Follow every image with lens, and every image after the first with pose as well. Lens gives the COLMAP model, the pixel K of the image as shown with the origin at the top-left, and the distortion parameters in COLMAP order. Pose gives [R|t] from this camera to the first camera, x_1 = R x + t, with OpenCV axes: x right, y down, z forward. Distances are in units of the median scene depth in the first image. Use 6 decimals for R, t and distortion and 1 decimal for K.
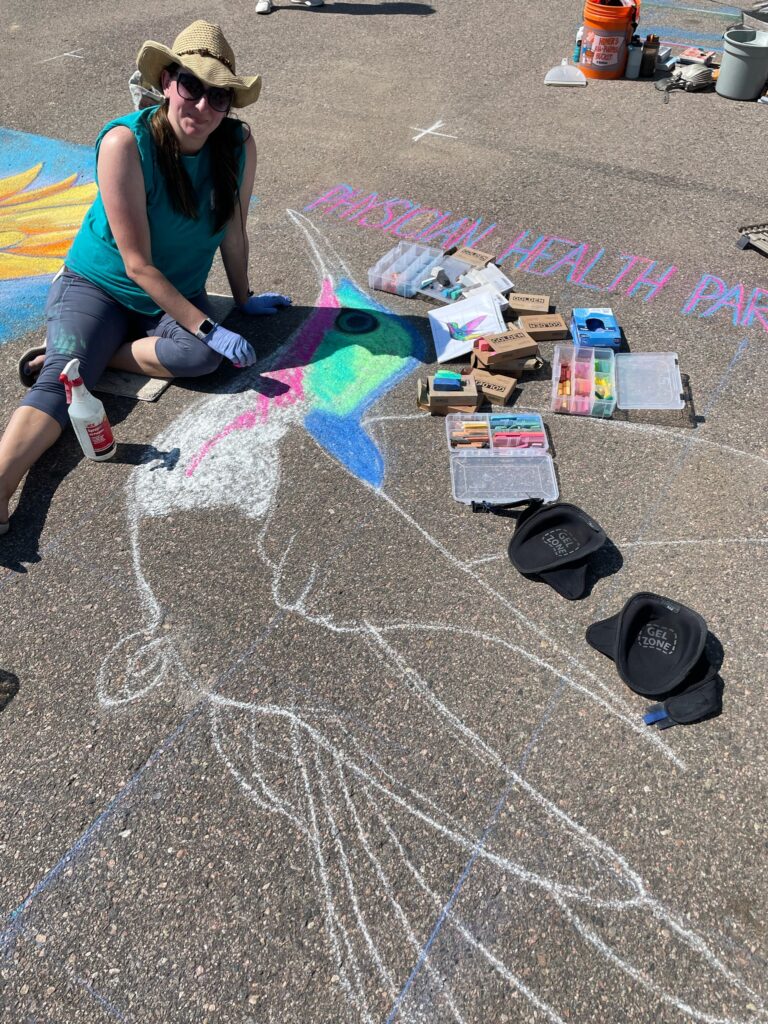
lens RADIAL K [[771.1, 0, 385.8], [0, 771.1, 504.2], [0, 0, 1]] dist [0.089077, -0.116642]
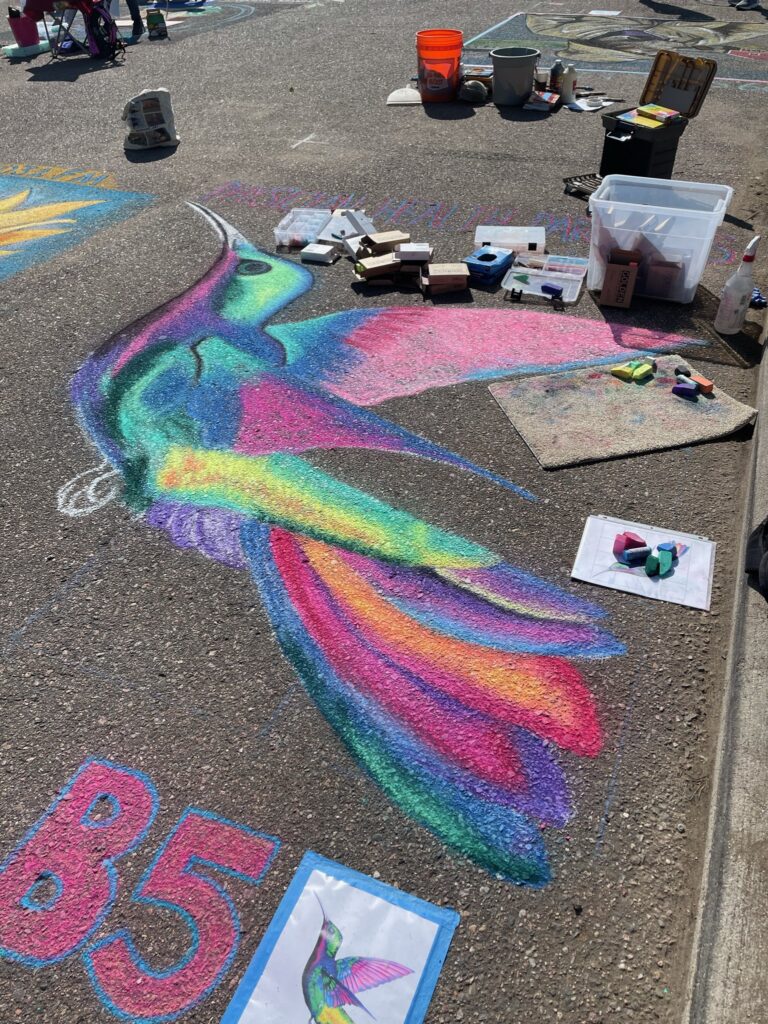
lens RADIAL K [[771.1, 0, 385.6], [0, 771.1, 510.0], [0, 0, 1]] dist [0.089077, -0.116642]
pose [[0.989277, -0.118947, 0.084746, 0.027116], [0.125632, 0.988969, -0.078468, 0.395823], [-0.074478, 0.088274, 0.993308, -0.247414]]
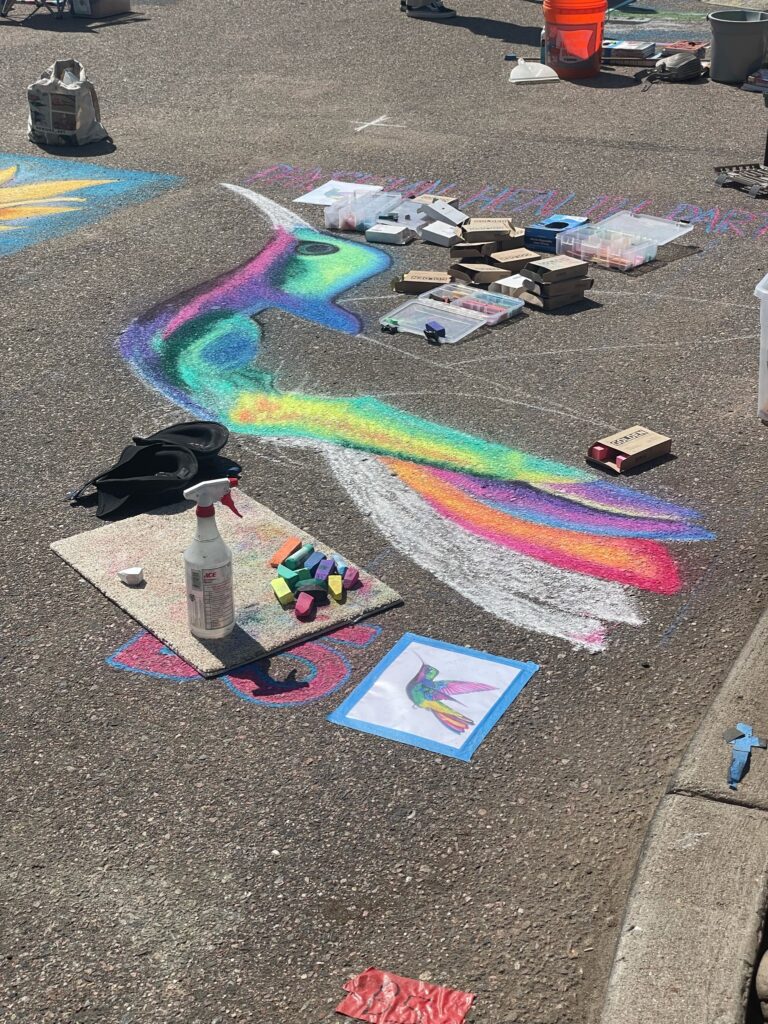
lens RADIAL K [[1533.0, 0, 387.9], [0, 1533.0, 511.5], [0, 0, 1]] dist [0.094487, 0.000000]
pose [[0.996206, -0.058017, 0.064864, -0.147387], [0.075167, 0.949261, -0.305375, 1.048871], [-0.043856, 0.309092, 0.950020, -1.111736]]
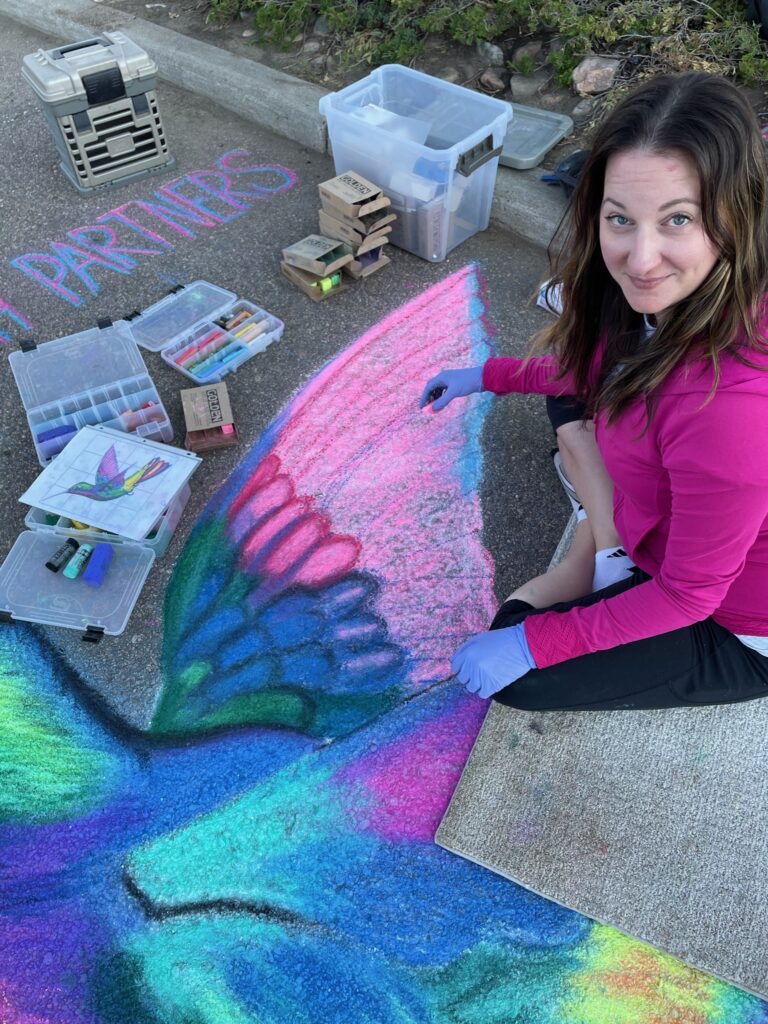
lens RADIAL K [[771.1, 0, 384.9], [0, 771.1, 507.3], [0, 0, 1]] dist [0.089077, -0.116642]
pose [[0.169530, -0.781872, 0.599947, -0.290629], [0.711838, 0.518156, 0.474131, -0.480071], [-0.681576, 0.346686, 0.644409, 0.619583]]
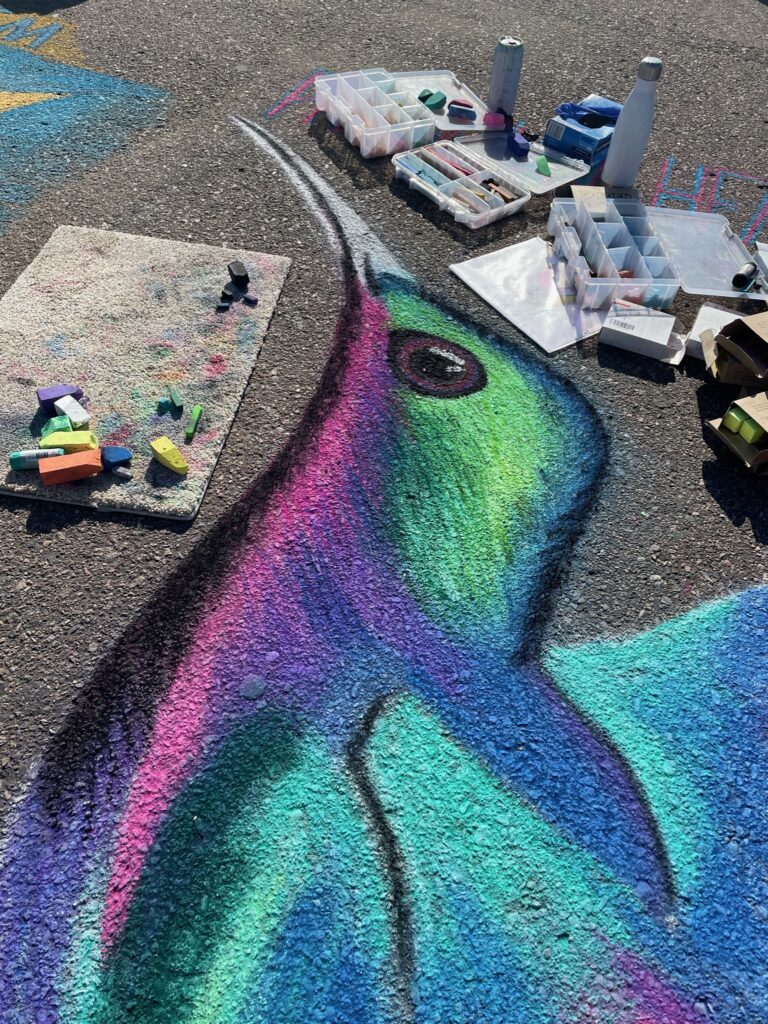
lens RADIAL K [[771.1, 0, 390.5], [0, 771.1, 516.3], [0, 0, 1]] dist [0.089077, -0.116642]
pose [[0.987735, -0.069439, 0.139850, -0.226099], [0.052536, 0.991246, 0.121128, -0.327247], [-0.147037, -0.112296, 0.982736, 0.839957]]
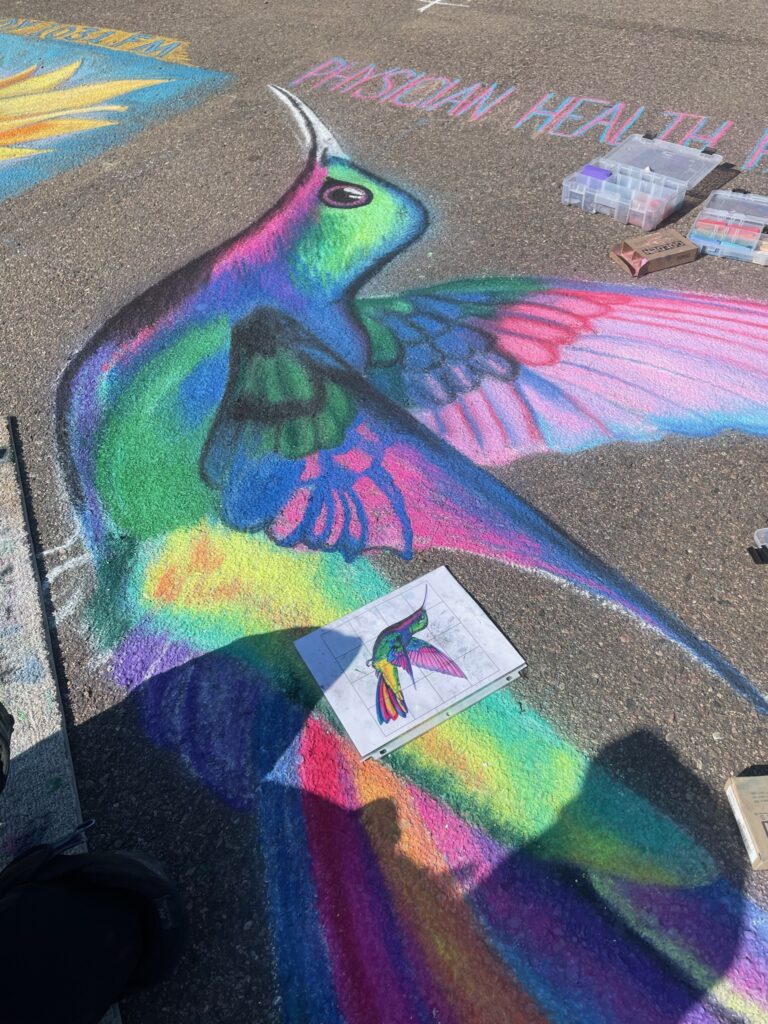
lens RADIAL K [[771.1, 0, 385.2], [0, 771.1, 508.0], [0, 0, 1]] dist [0.089077, -0.116642]
pose [[0.998635, -0.024887, -0.045922, 0.057538], [0.027112, 0.998456, 0.048484, 0.096983], [0.044644, -0.049663, 0.997768, 0.241519]]
